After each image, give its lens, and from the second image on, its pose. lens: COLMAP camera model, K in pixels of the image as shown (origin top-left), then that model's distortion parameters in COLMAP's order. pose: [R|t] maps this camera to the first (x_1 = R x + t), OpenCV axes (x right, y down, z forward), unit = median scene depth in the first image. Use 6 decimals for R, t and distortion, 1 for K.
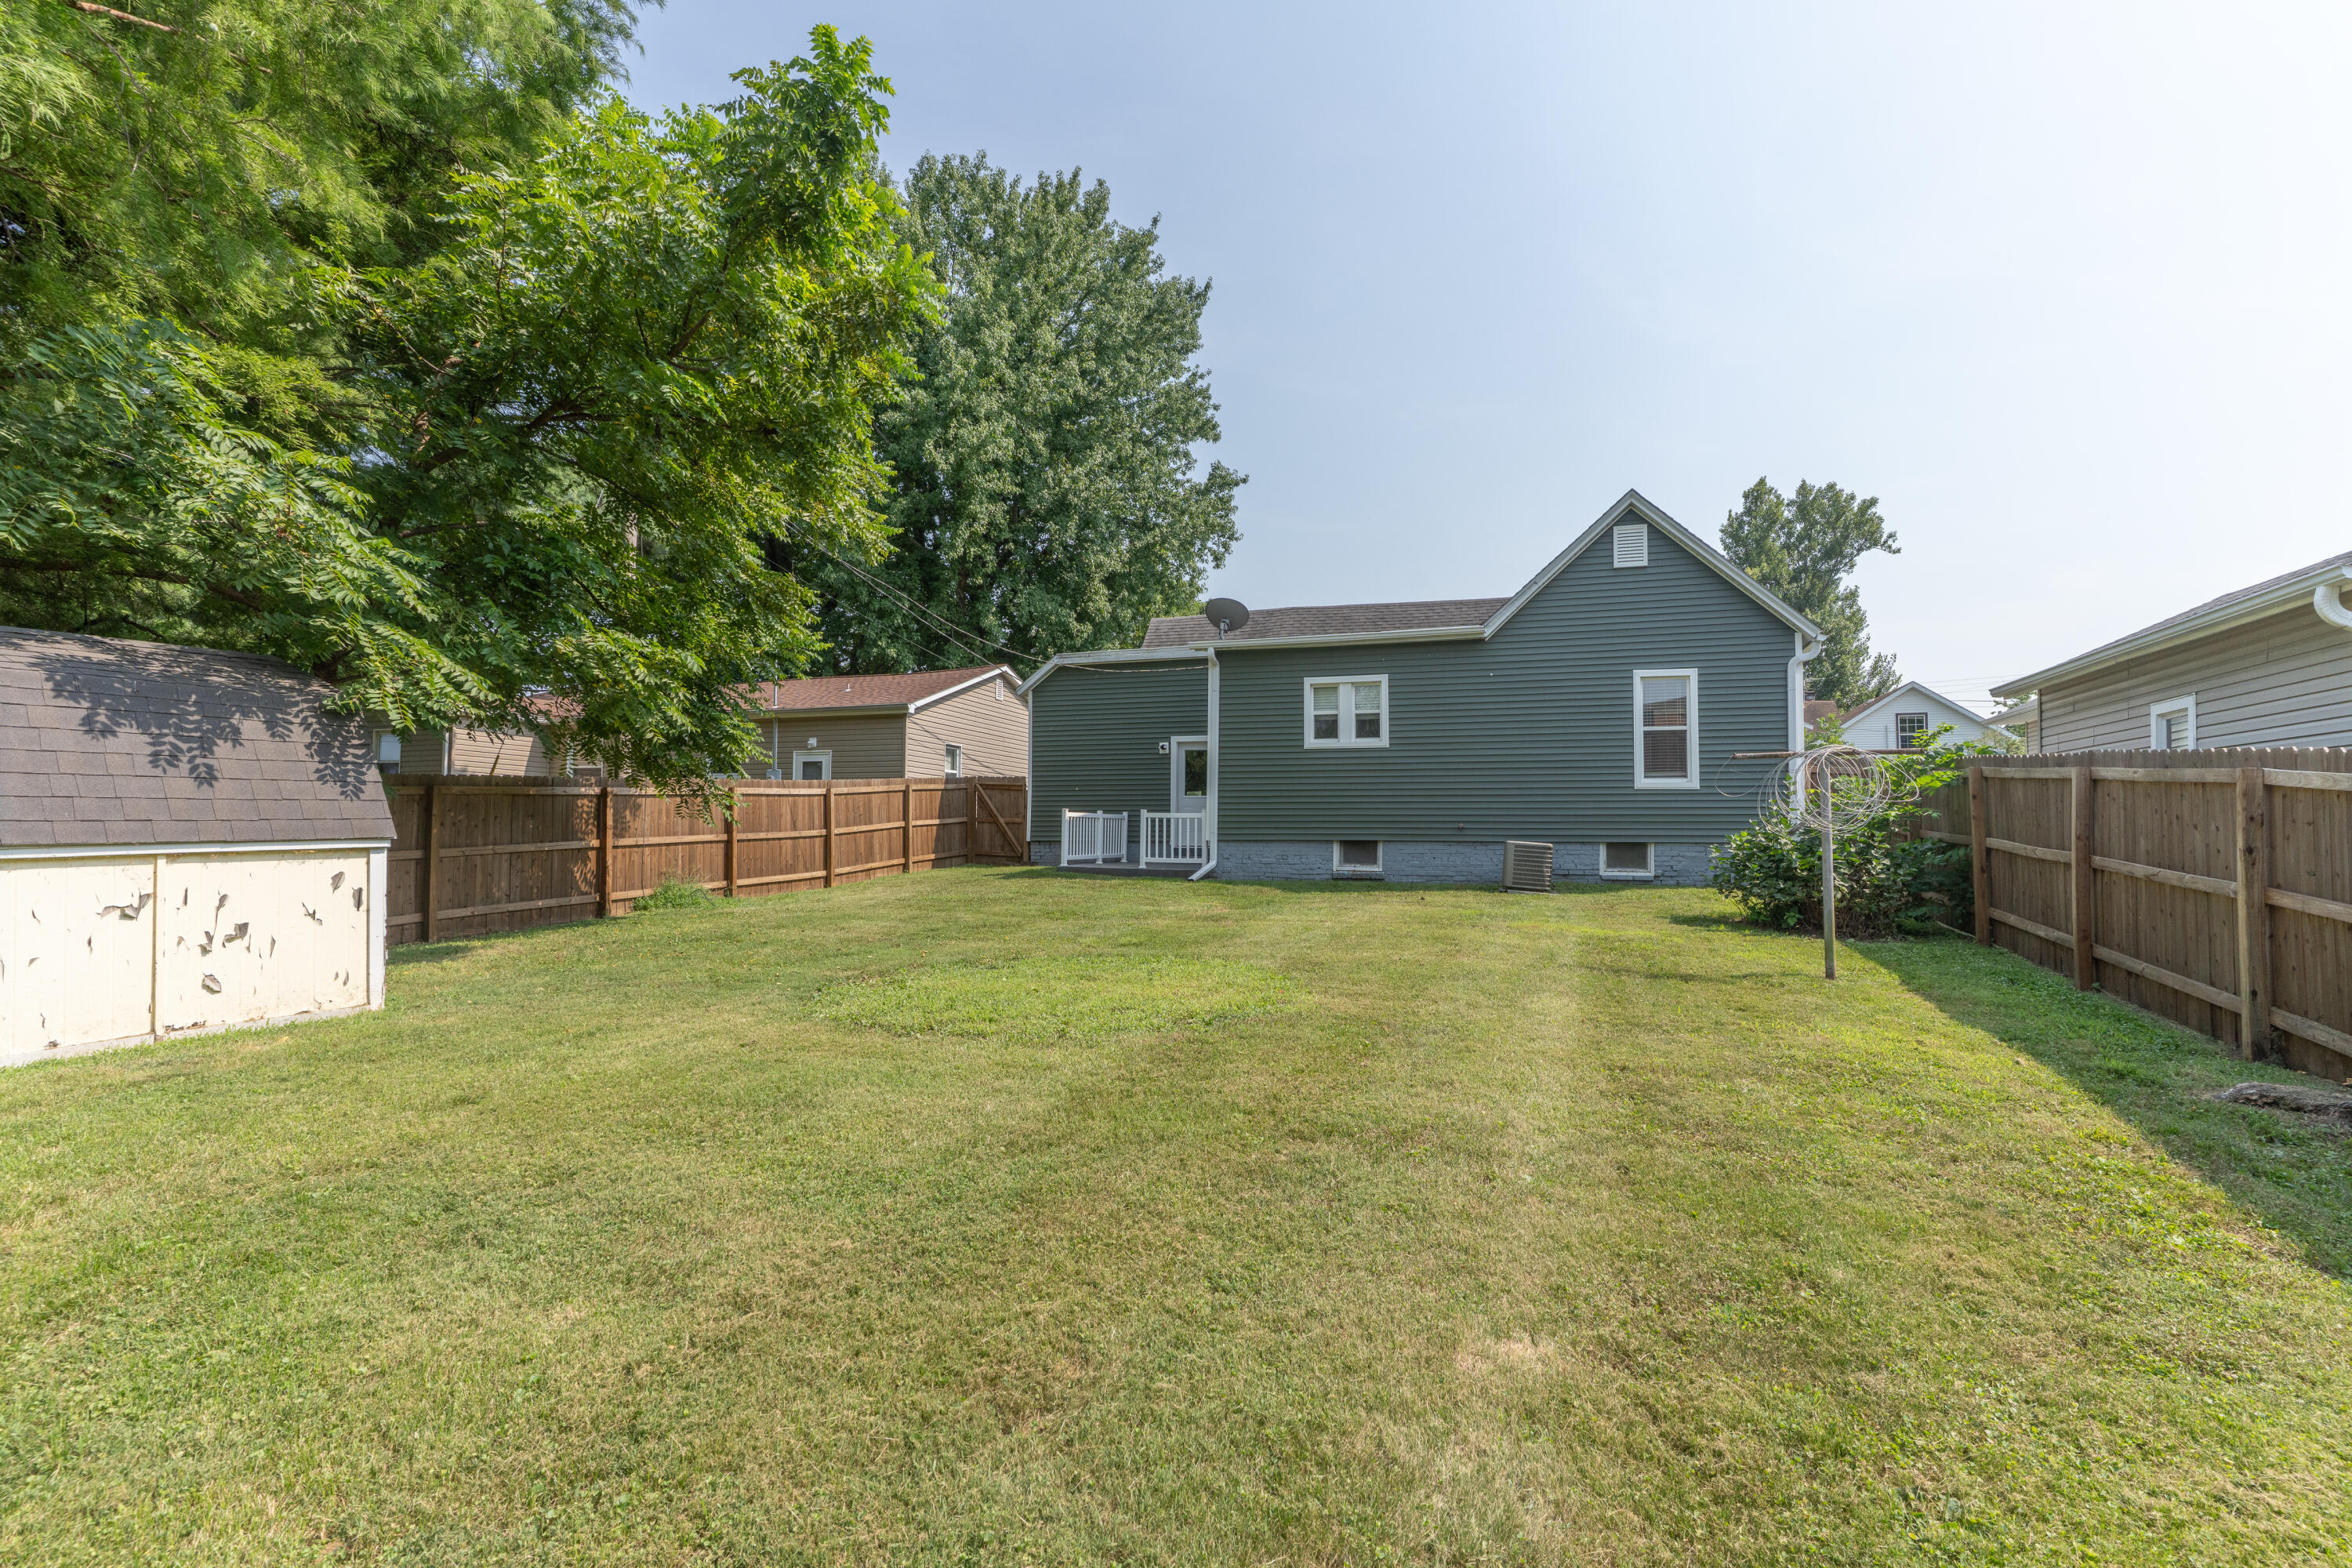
lens RADIAL K [[1180.3, 0, 1180.2], [0, 1180.3, 768.8], [0, 0, 1]] dist [0.003633, 0.000487]
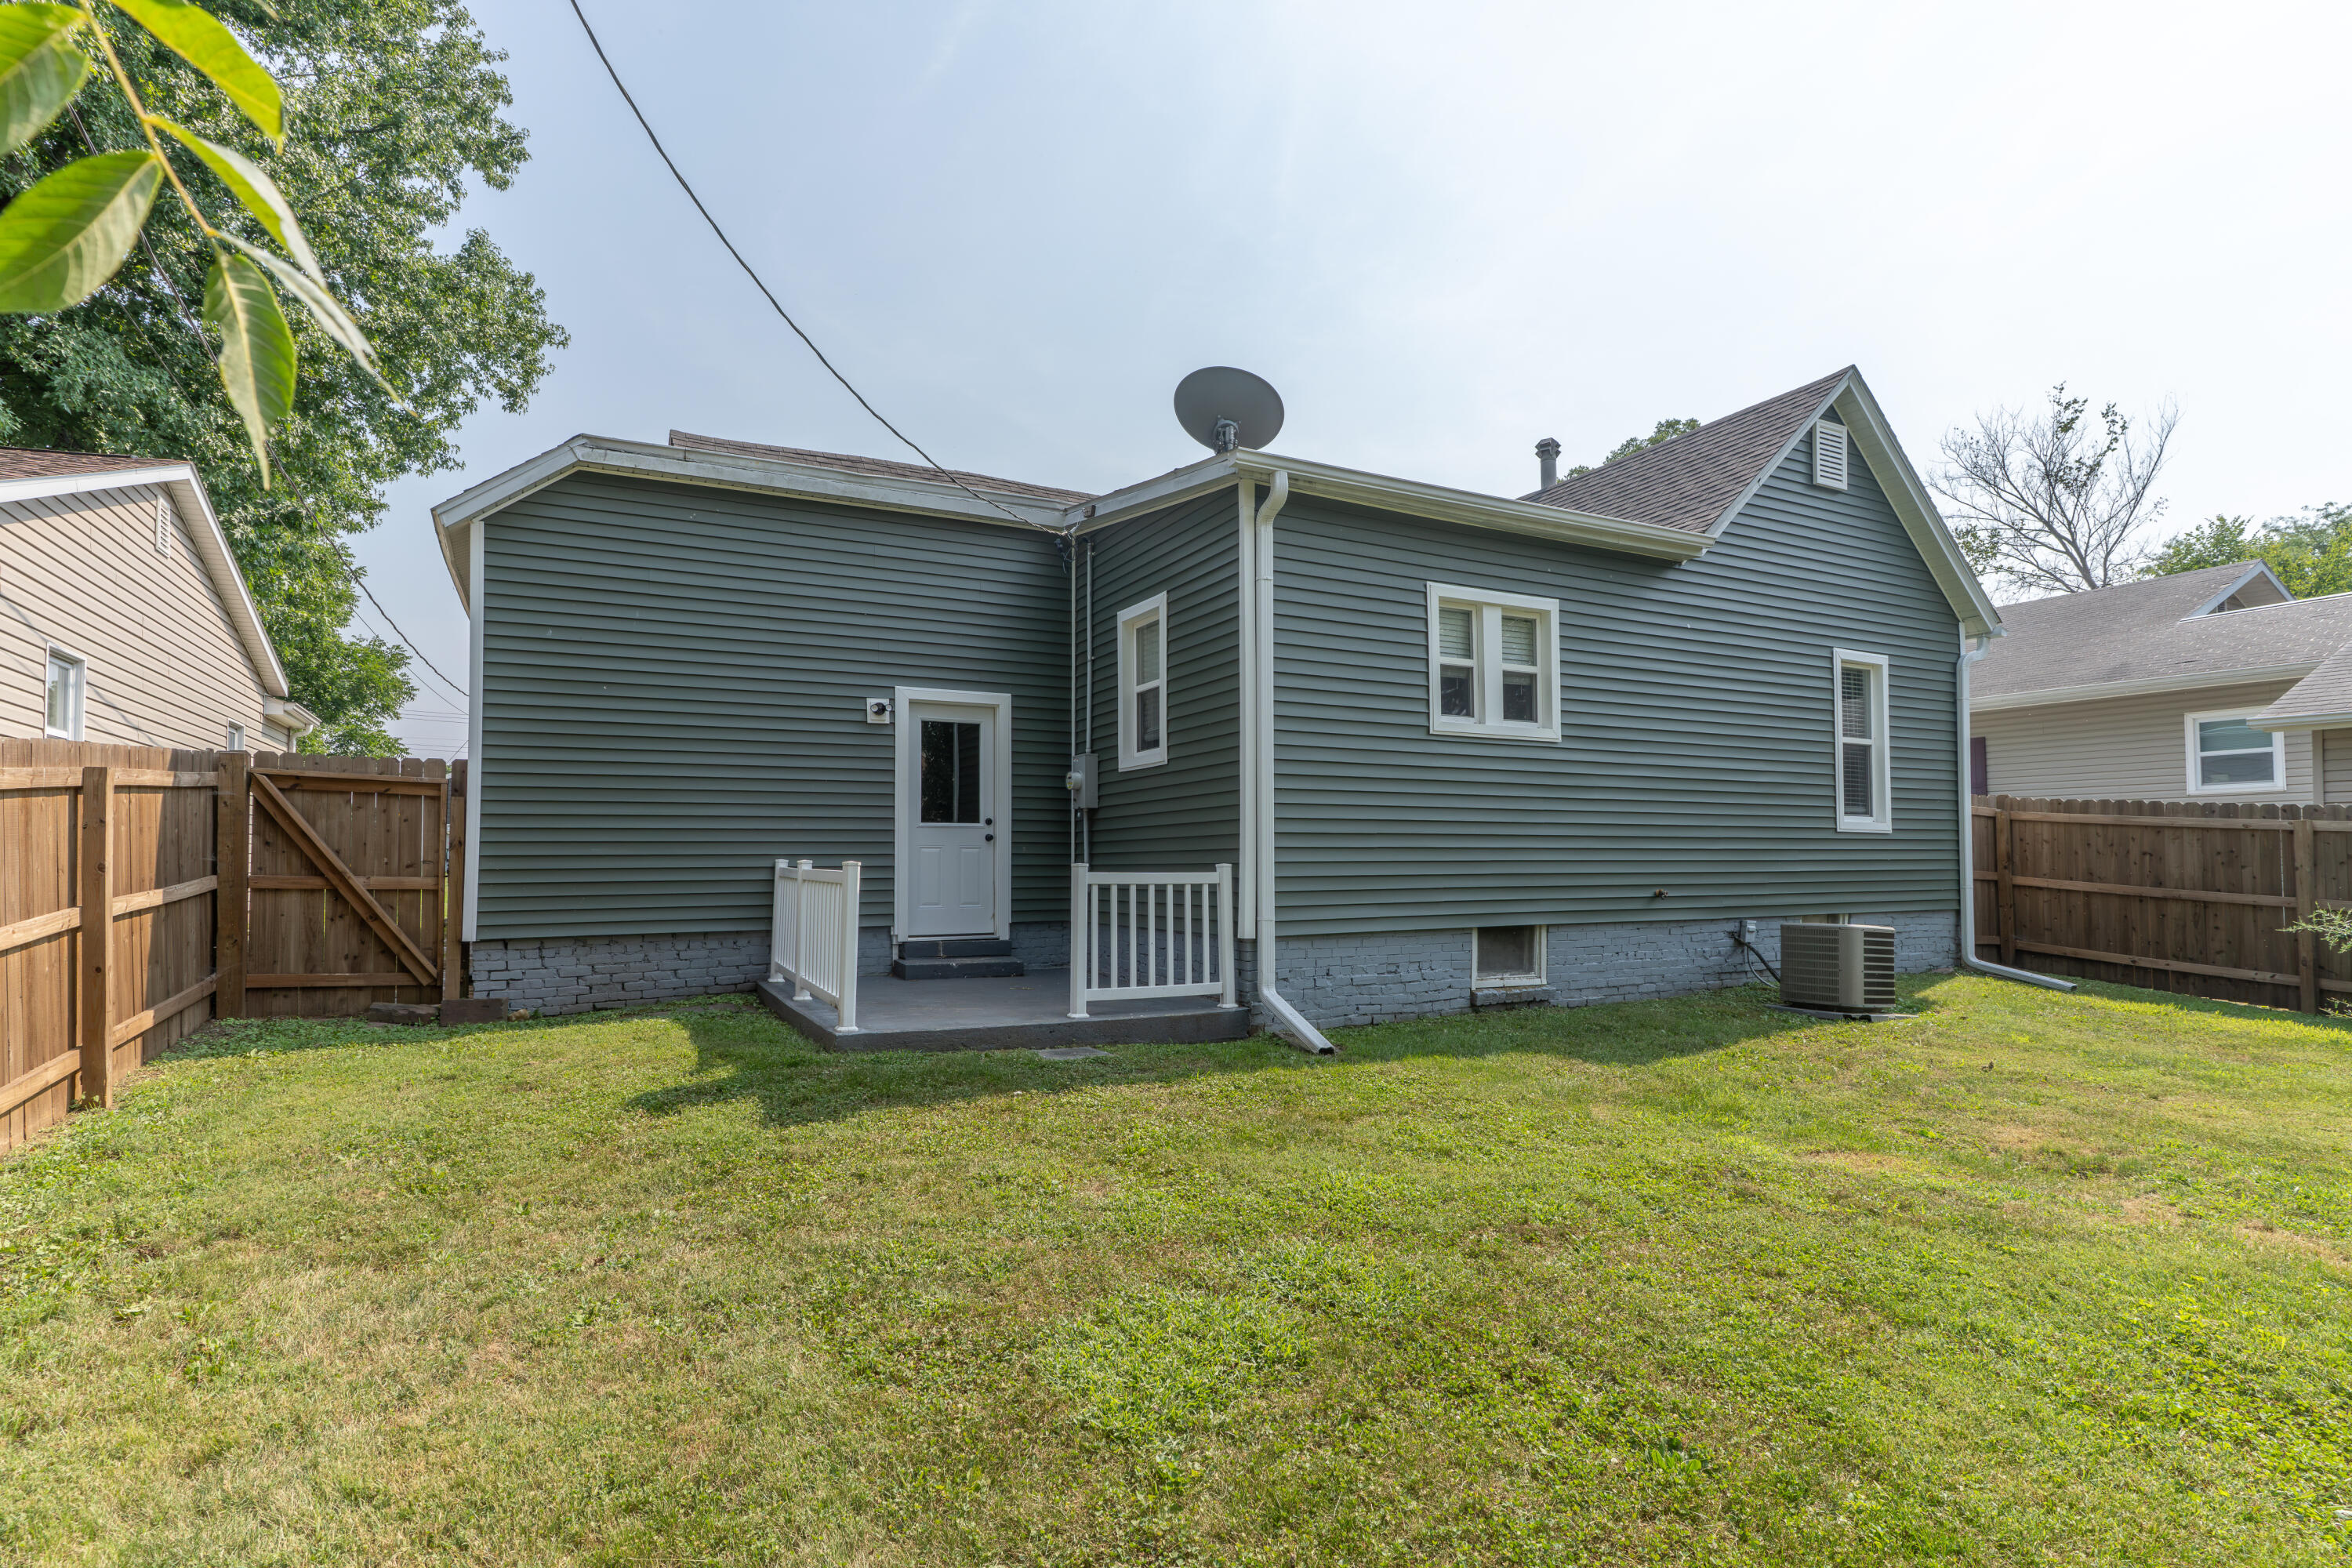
lens RADIAL K [[1180.3, 0, 1180.2], [0, 1180.3, 768.8], [0, 0, 1]] dist [0.003633, 0.000487]
pose [[0.689107, 0.048520, 0.723034, -0.301236], [-0.039625, 0.998786, -0.029258, 0.014555], [-0.723575, -0.008488, 0.690193, 0.753581]]
